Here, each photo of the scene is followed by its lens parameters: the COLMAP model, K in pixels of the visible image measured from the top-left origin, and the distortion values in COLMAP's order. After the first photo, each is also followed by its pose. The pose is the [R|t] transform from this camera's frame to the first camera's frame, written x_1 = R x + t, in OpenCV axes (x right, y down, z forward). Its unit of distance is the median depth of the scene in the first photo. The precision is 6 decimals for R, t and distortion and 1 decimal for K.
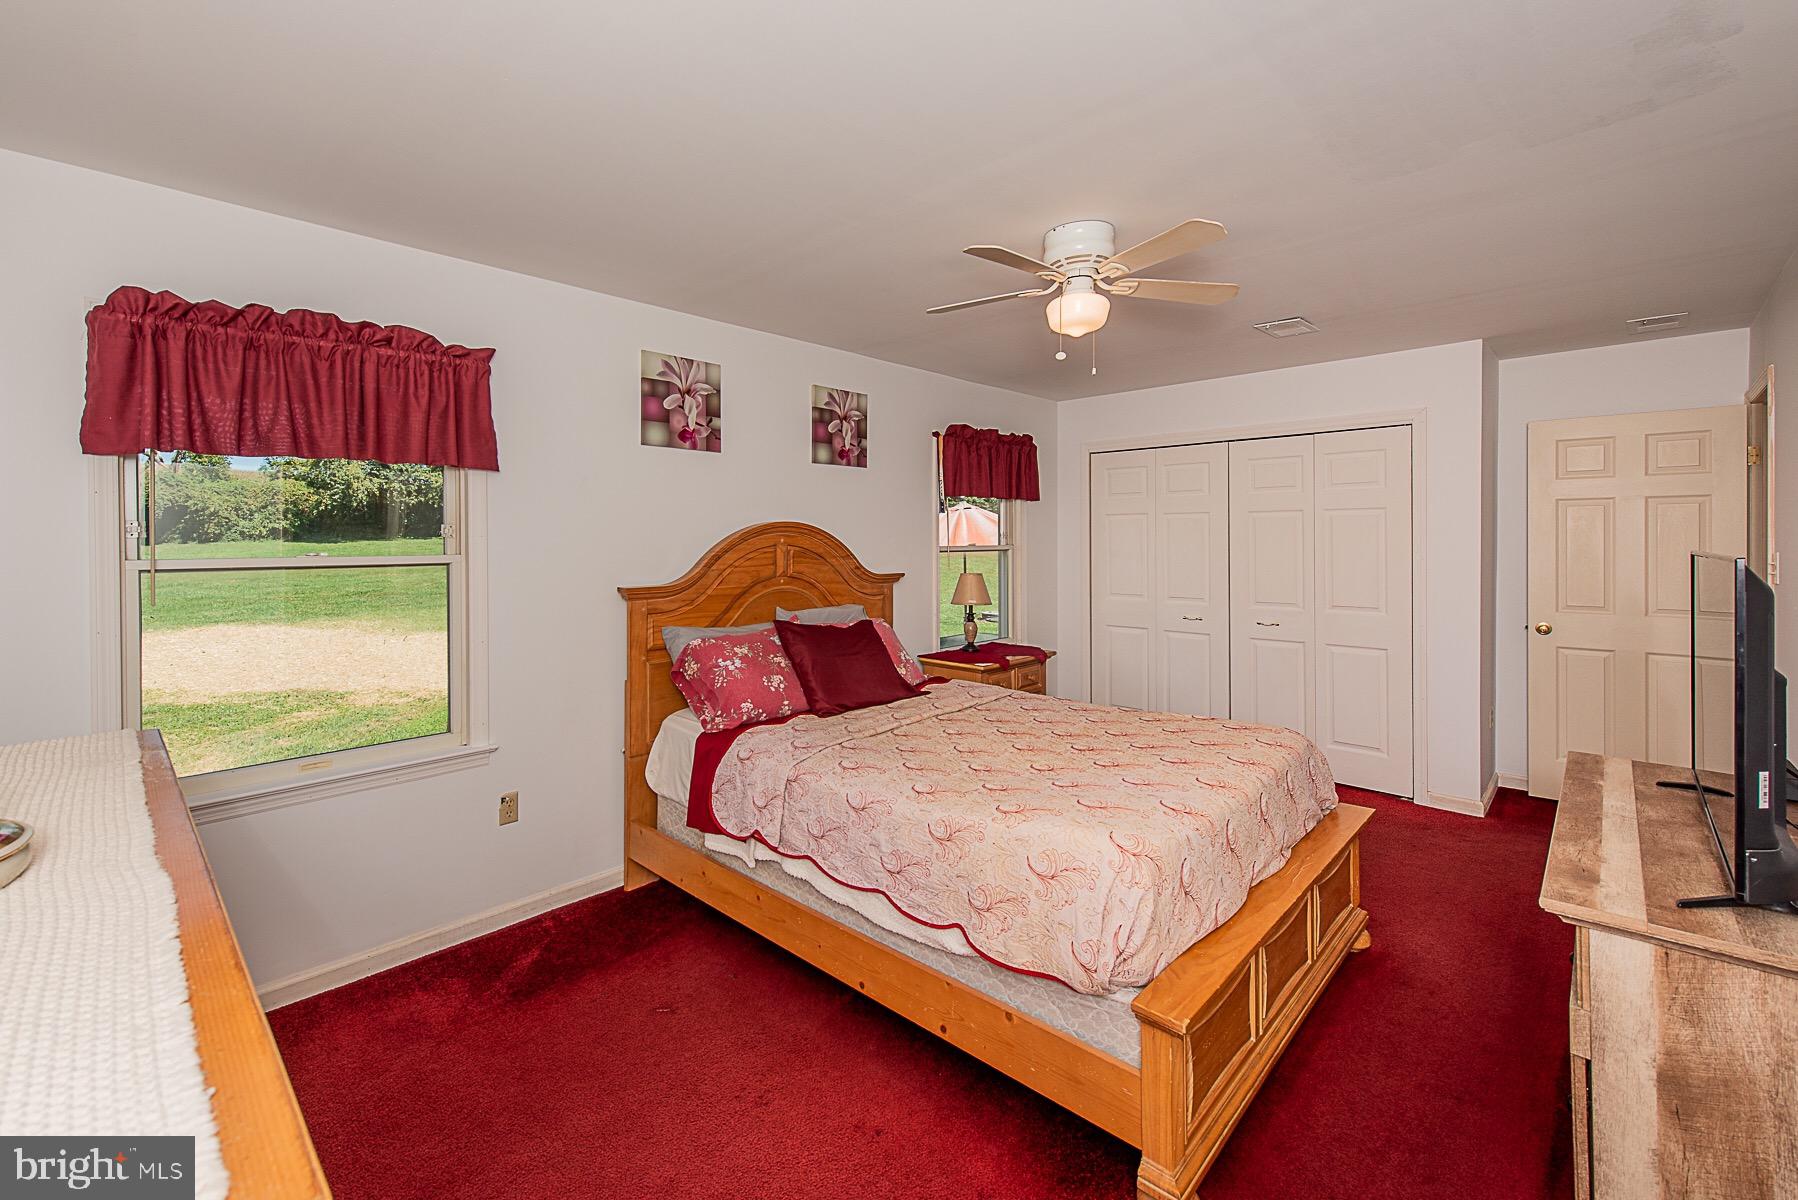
lens RADIAL K [[757.9, 0, 825.9], [0, 757.9, 542.6], [0, 0, 1]] dist [0.016927, -0.000292]
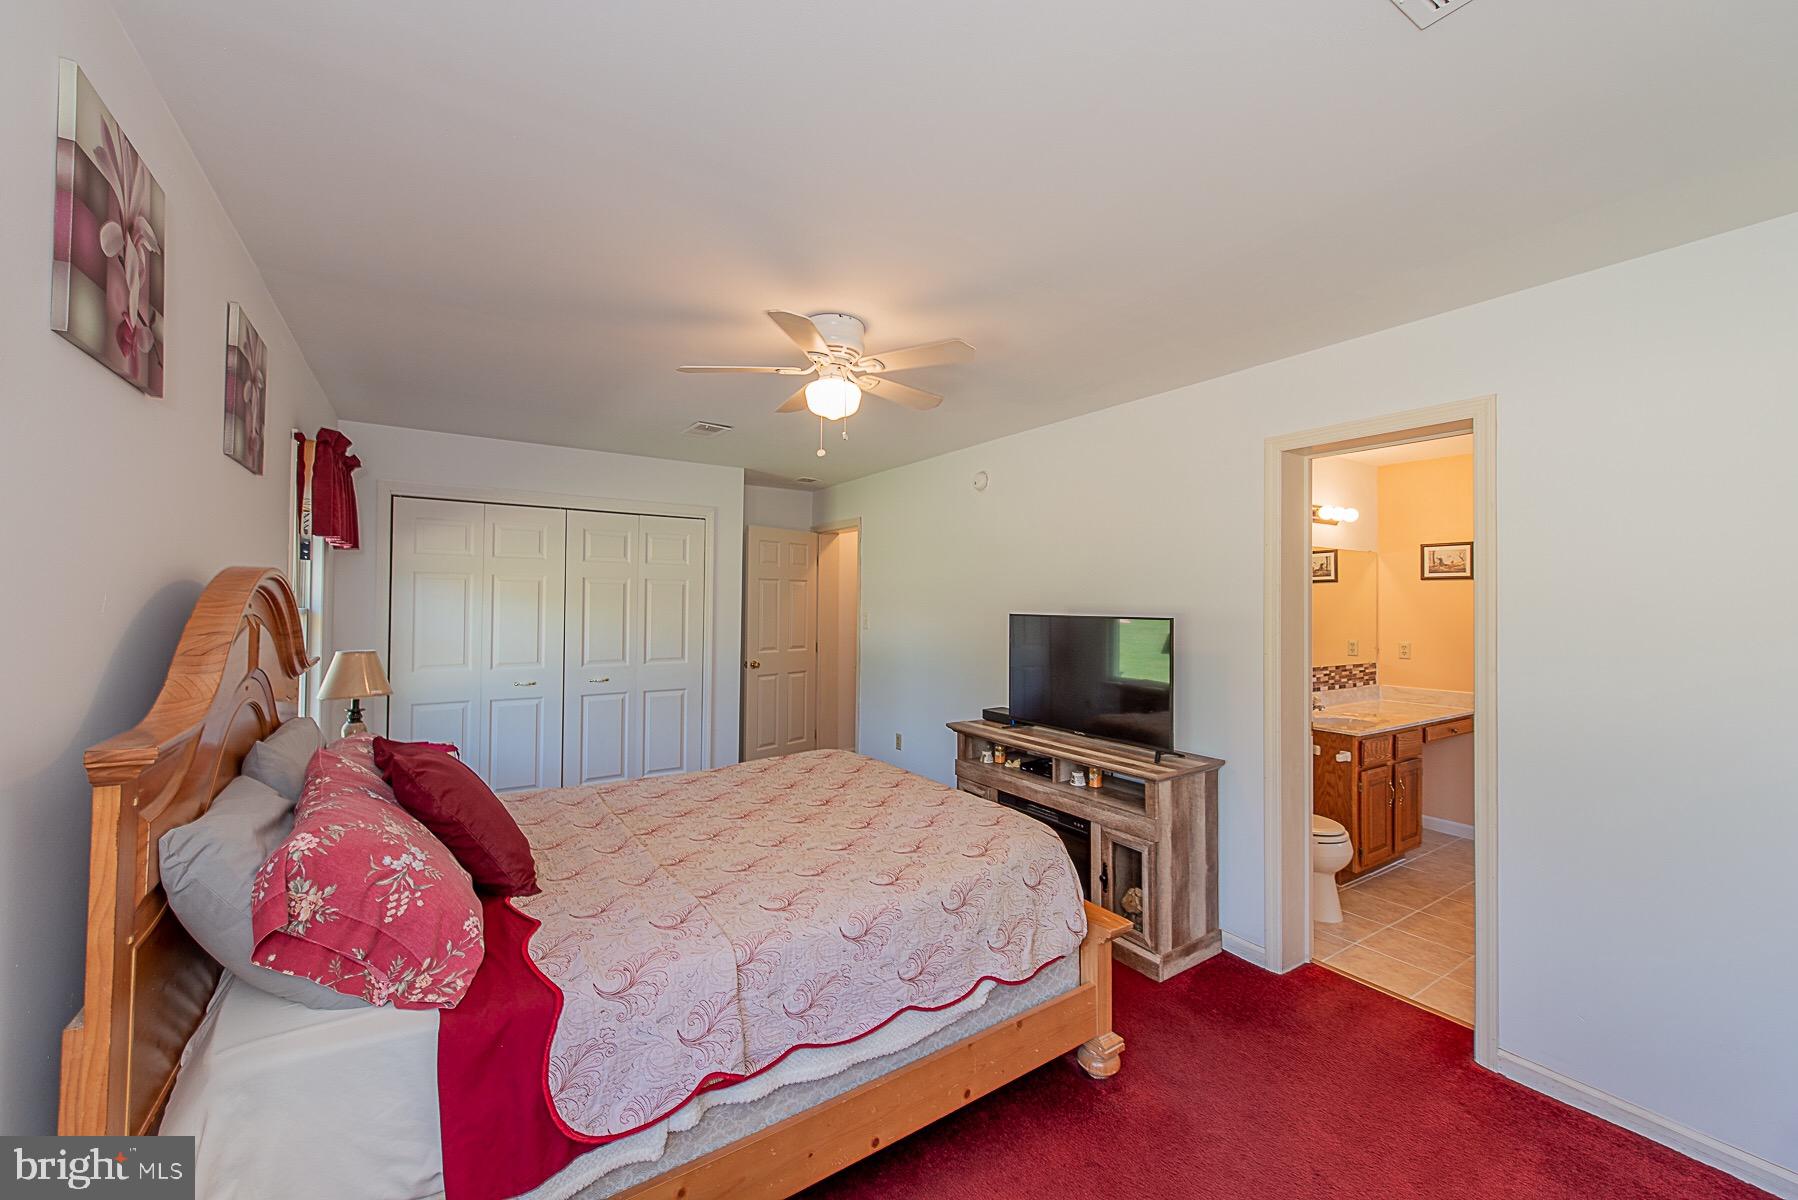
lens RADIAL K [[701.9, 0, 897.5], [0, 701.9, 594.6], [0, 0, 1]] dist [0.016833, -0.005636]
pose [[0.181926, 0.017698, 0.983153, -0.381482], [-0.007432, 0.999834, -0.016623, -0.004754], [-0.983284, -0.004283, 0.182027, 0.441166]]
